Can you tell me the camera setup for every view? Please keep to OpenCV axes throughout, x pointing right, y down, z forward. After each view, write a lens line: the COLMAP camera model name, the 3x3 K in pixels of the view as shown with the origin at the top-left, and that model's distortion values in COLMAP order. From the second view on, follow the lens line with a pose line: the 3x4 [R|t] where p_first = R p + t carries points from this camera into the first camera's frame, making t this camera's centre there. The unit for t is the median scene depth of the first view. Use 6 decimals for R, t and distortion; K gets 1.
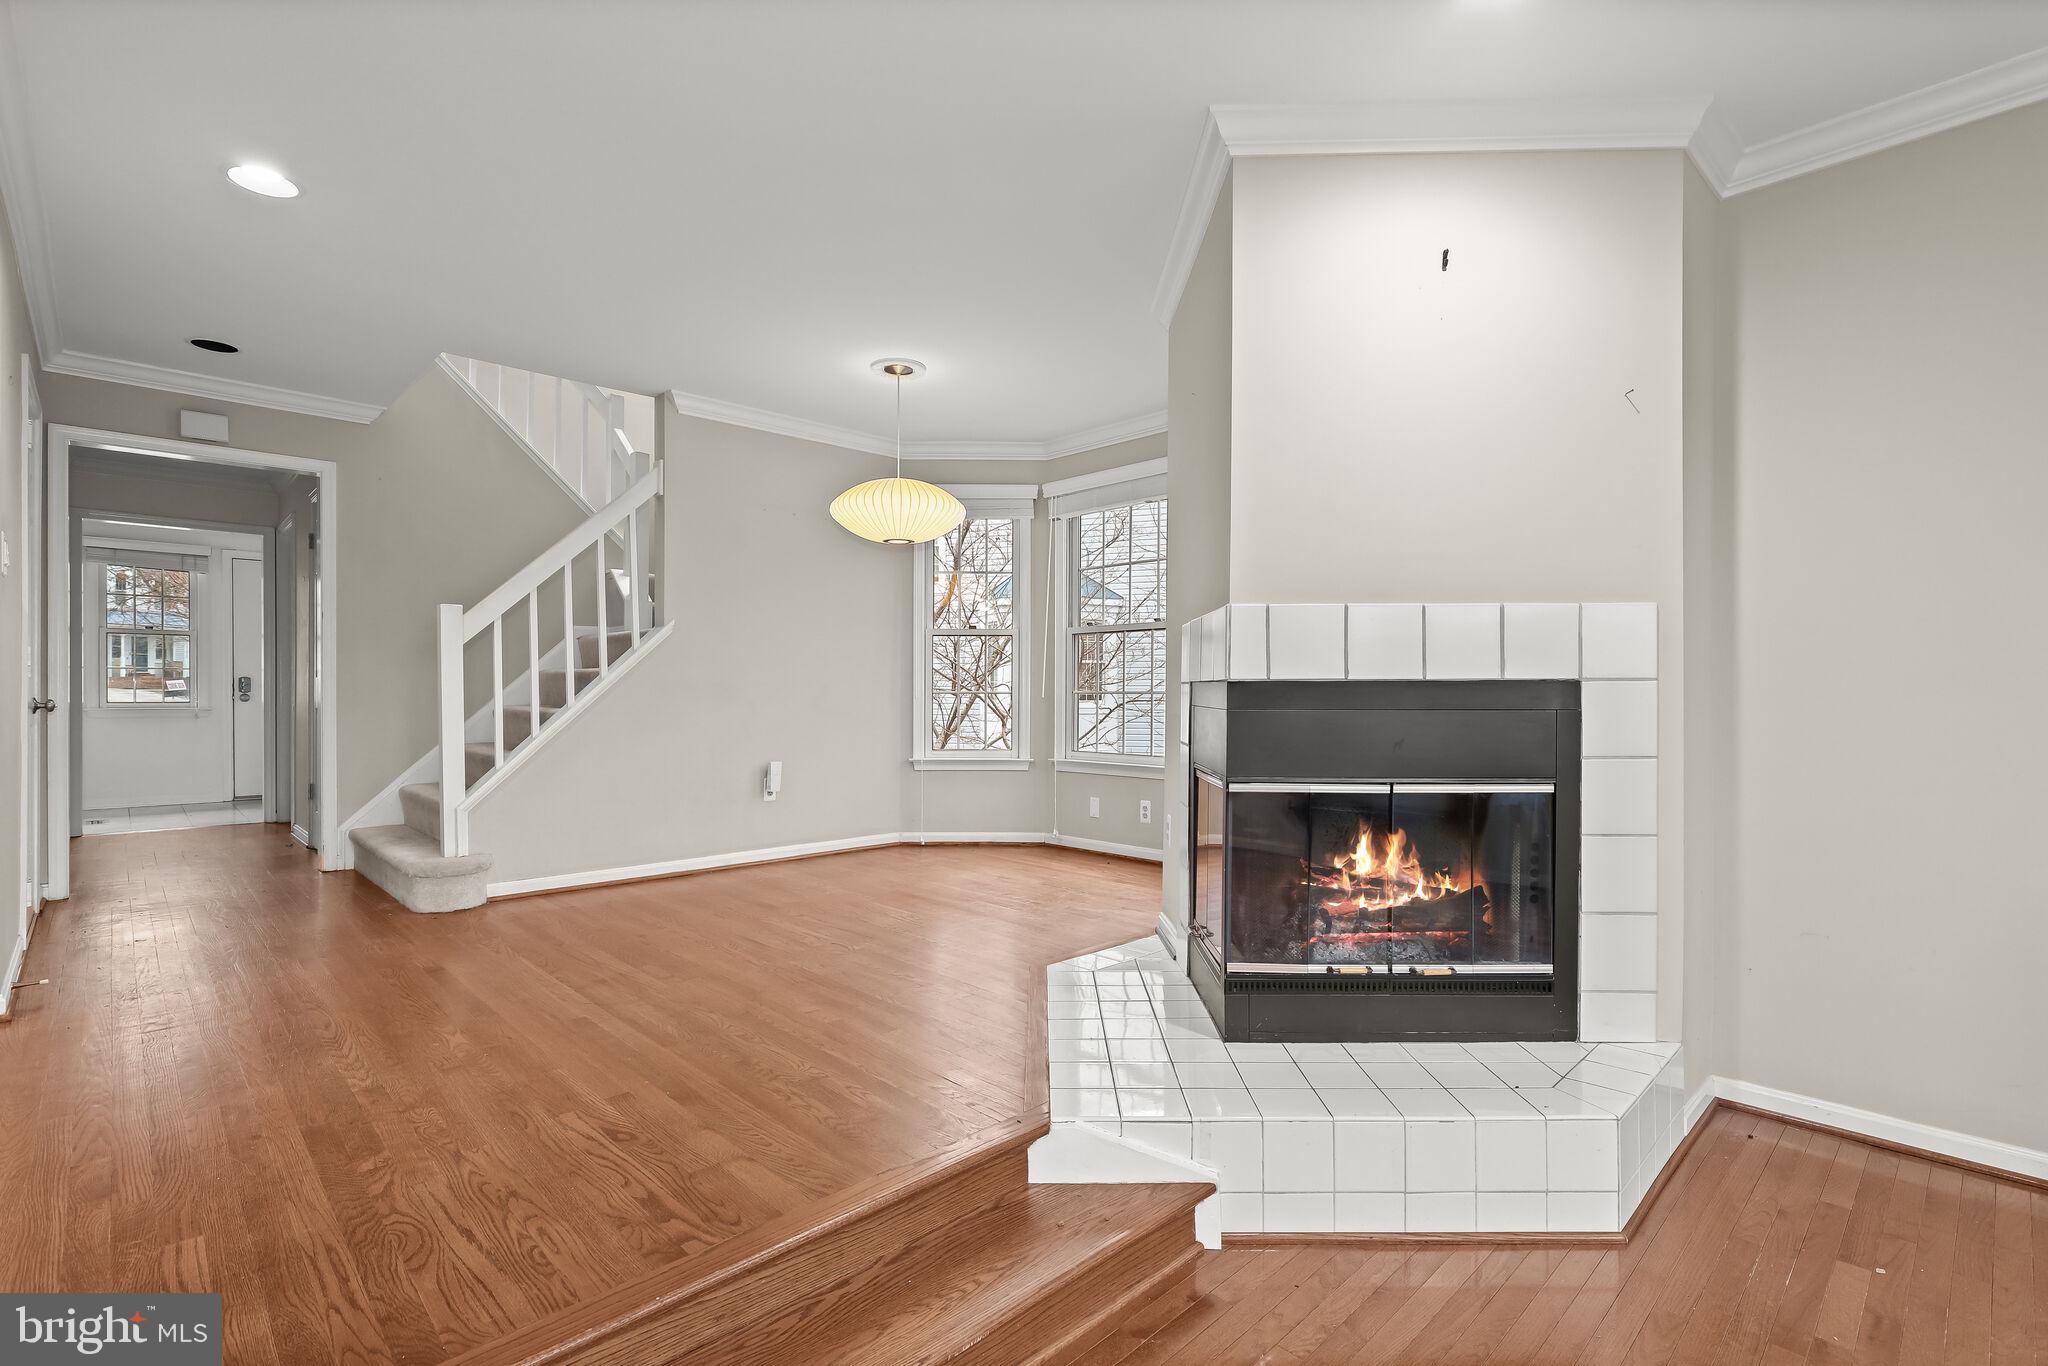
lens RADIAL K [[937.0, 0, 1038.7], [0, 937.0, 703.3], [0, 0, 1]] dist [0.002028, -0.000523]
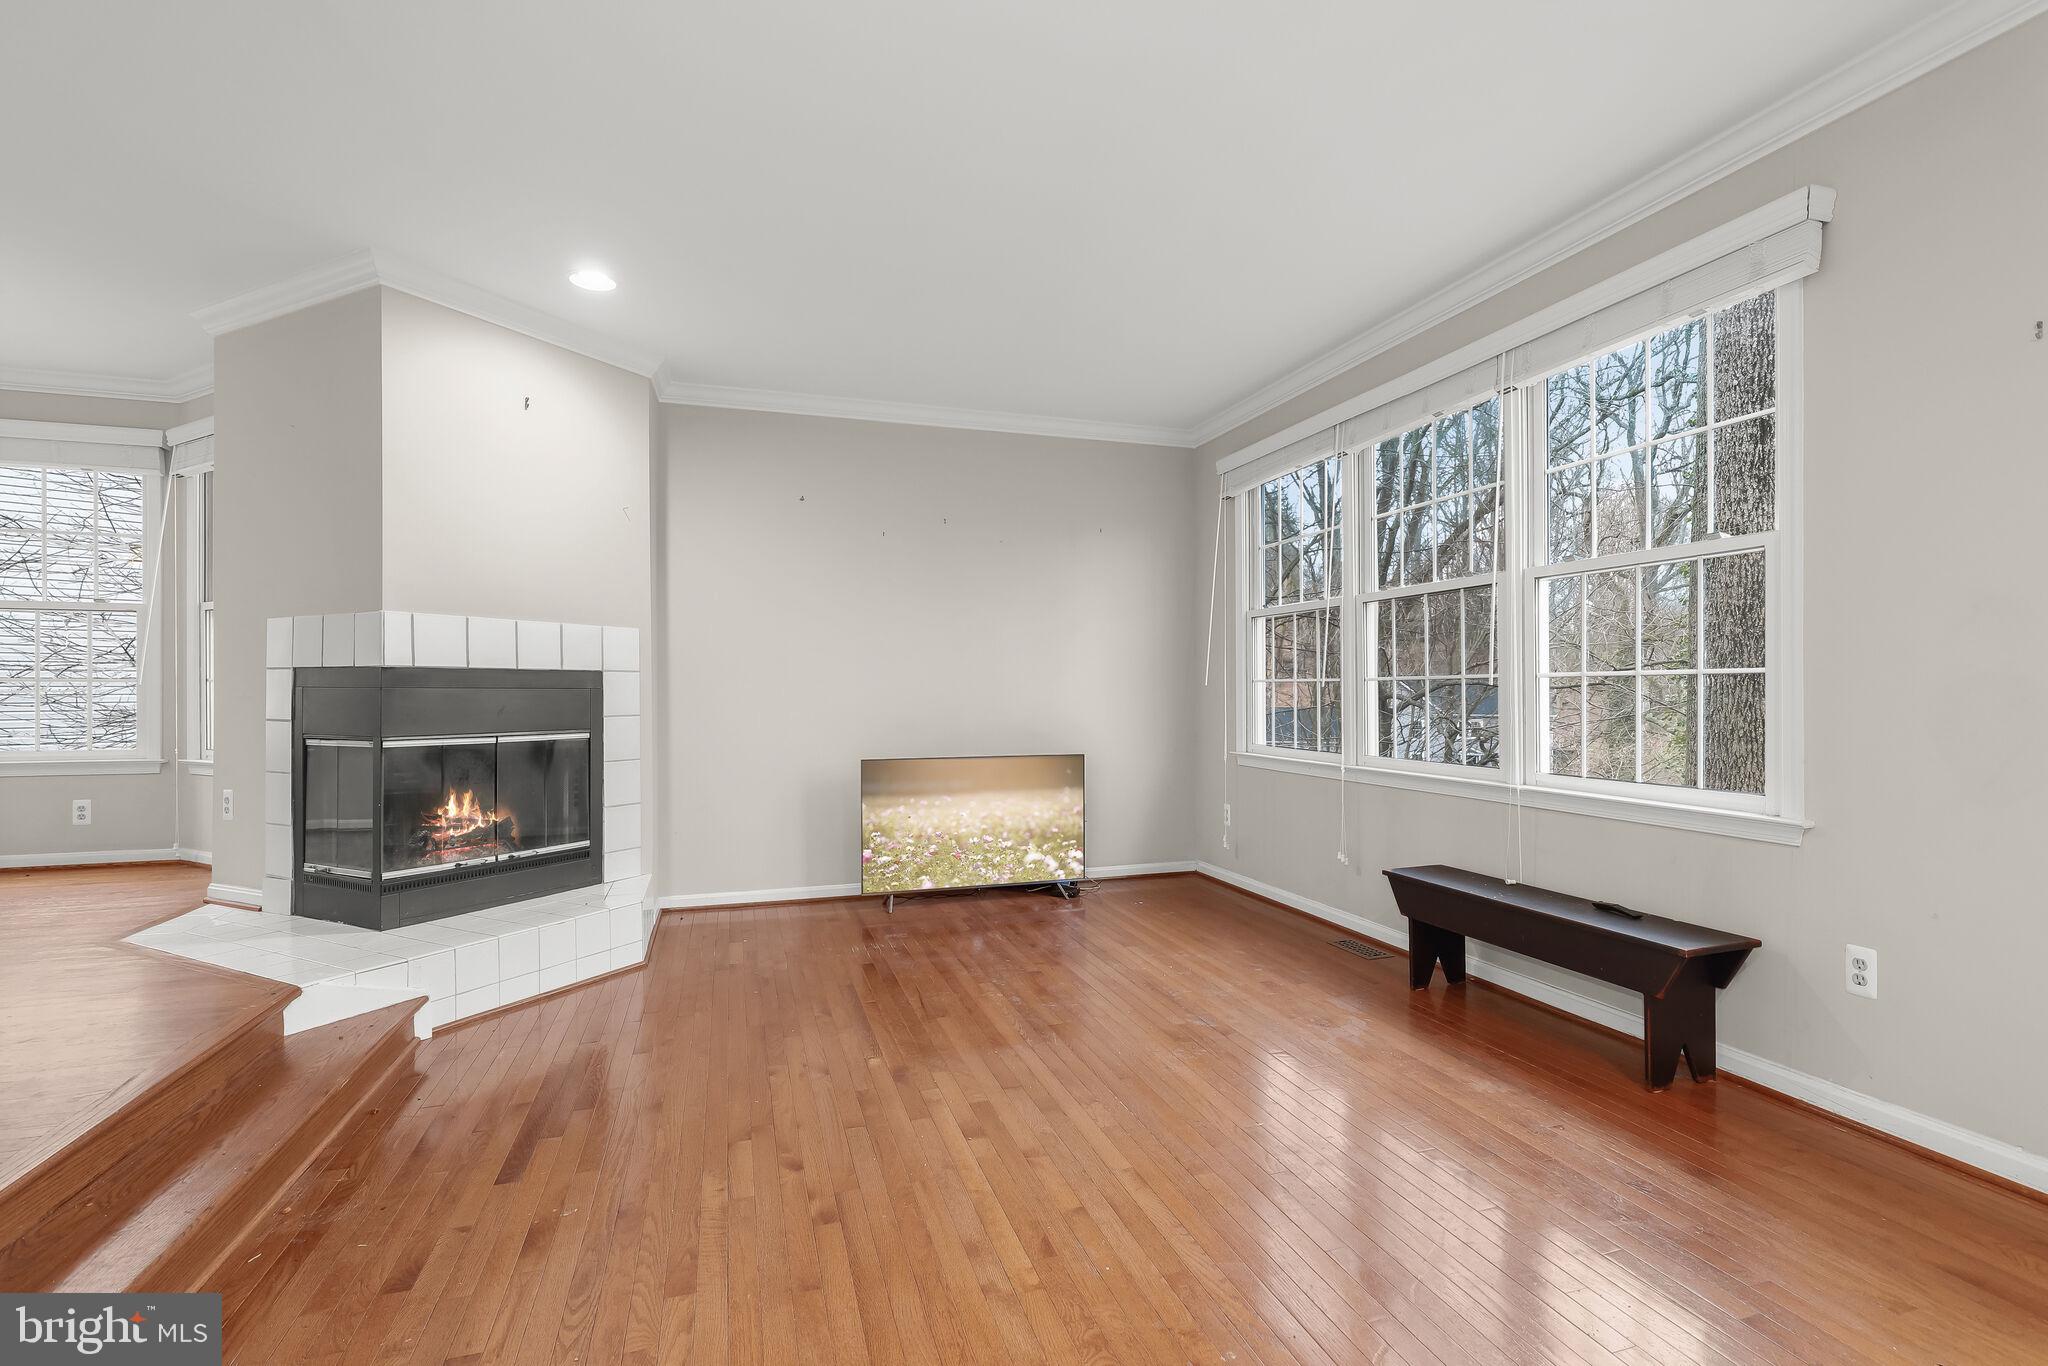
lens RADIAL K [[937.0, 0, 1034.2], [0, 937.0, 691.0], [0, 0, 1]] dist [0.002028, -0.000523]
pose [[0.446876, -0.000974, 0.894595, -0.527614], [0.011120, 0.999928, -0.004466, 0.025057], [-0.894527, 0.011944, 0.446855, -0.409559]]
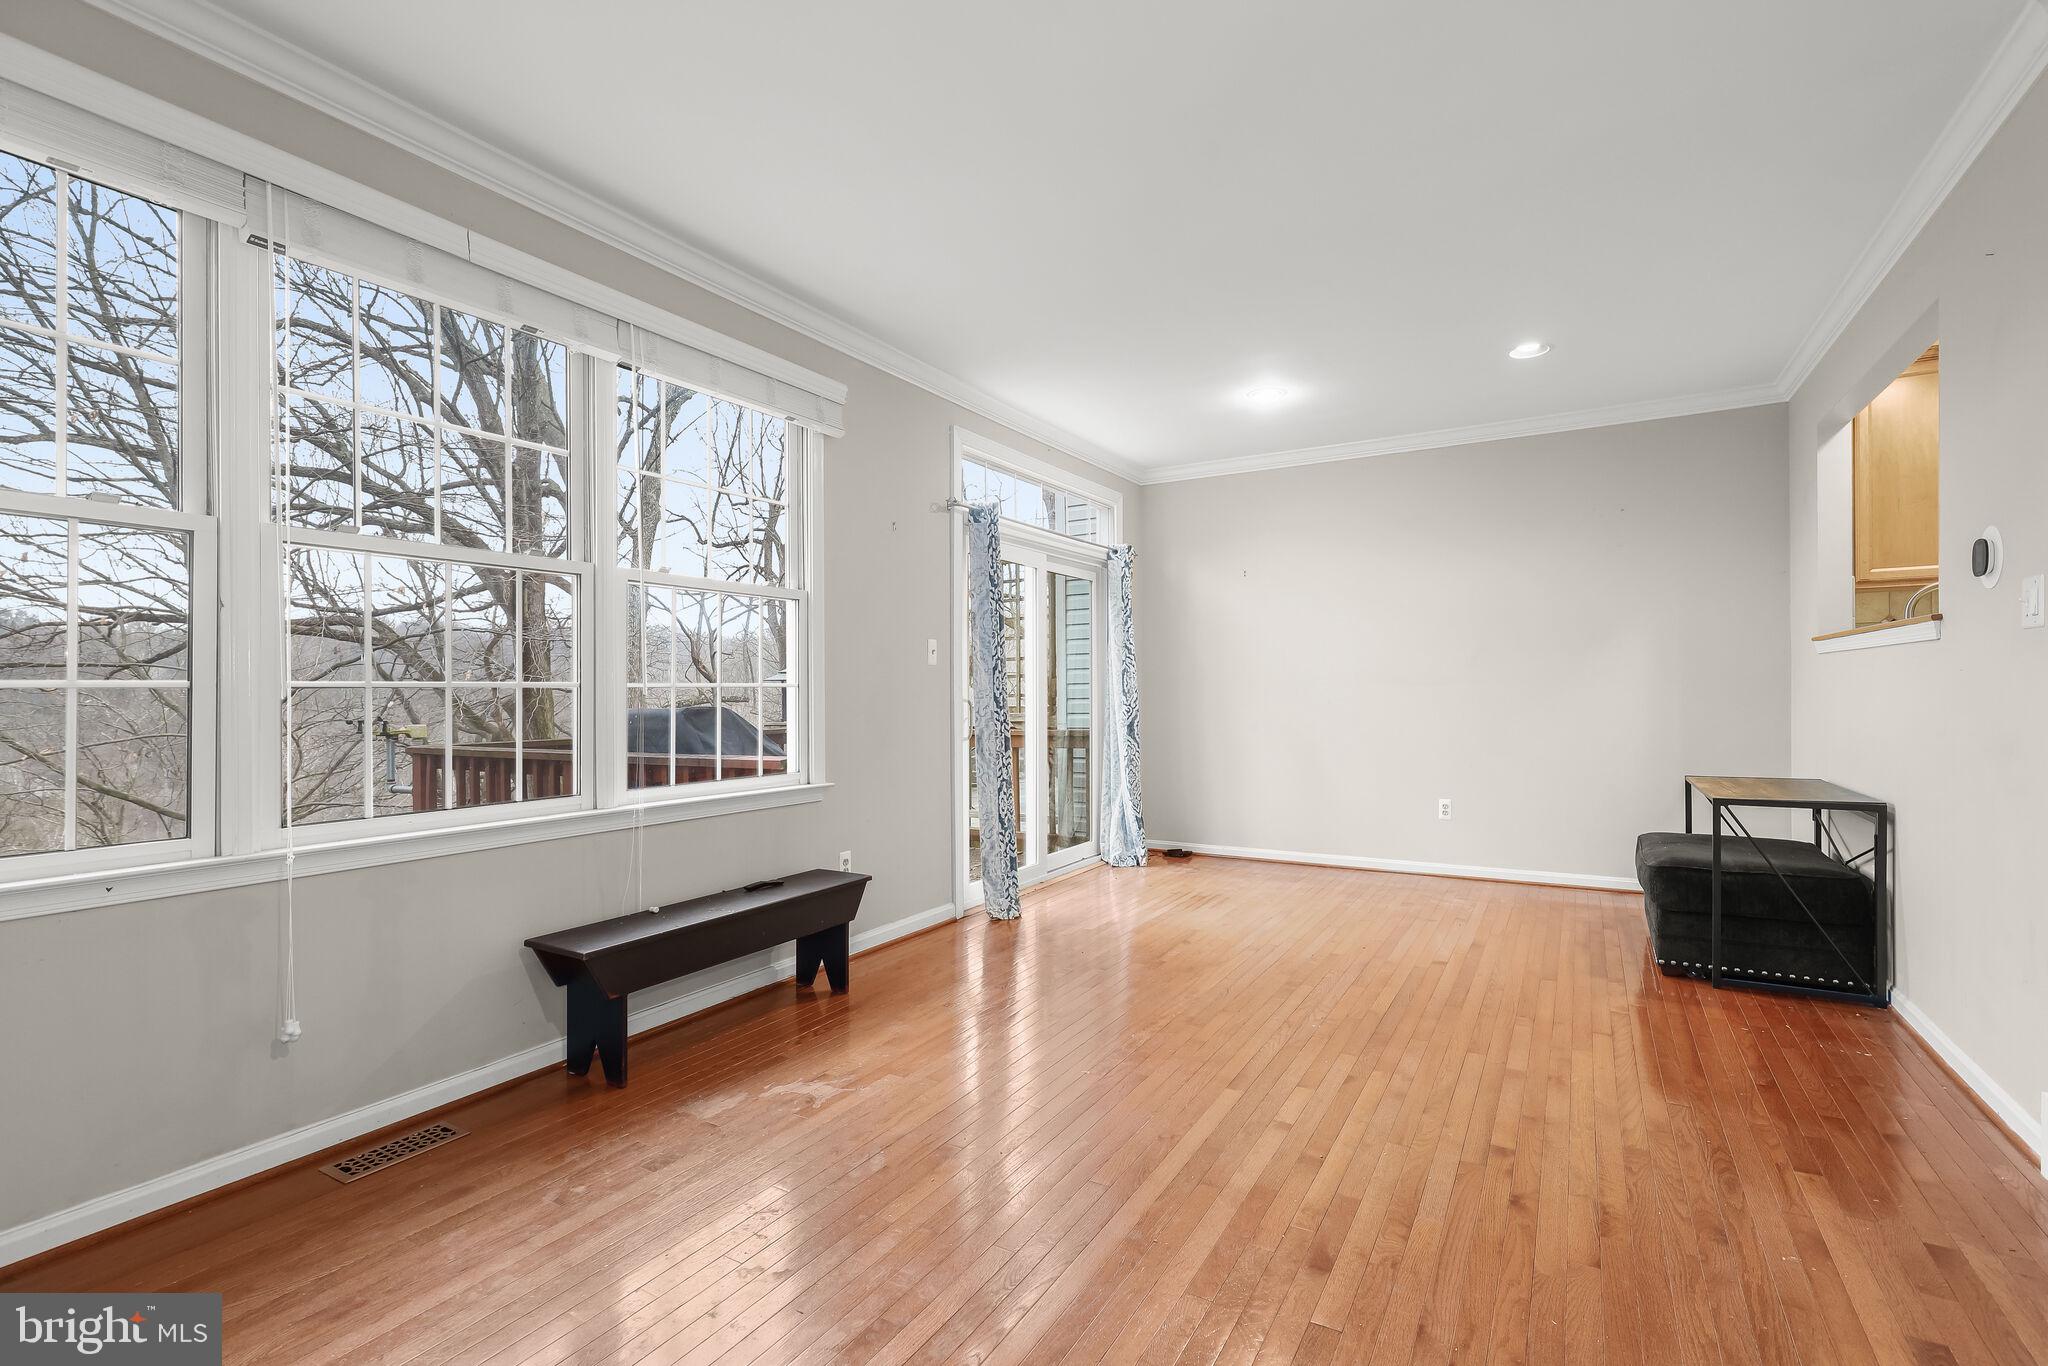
lens RADIAL K [[937.0, 0, 1036.1], [0, 937.0, 693.0], [0, 0, 1]] dist [0.002028, -0.000523]
pose [[-0.964830, 0.010435, -0.262668, 0.652479], [0.008010, 0.999915, 0.010302, 0.008396], [0.262753, 0.007835, -0.964831, 0.745308]]
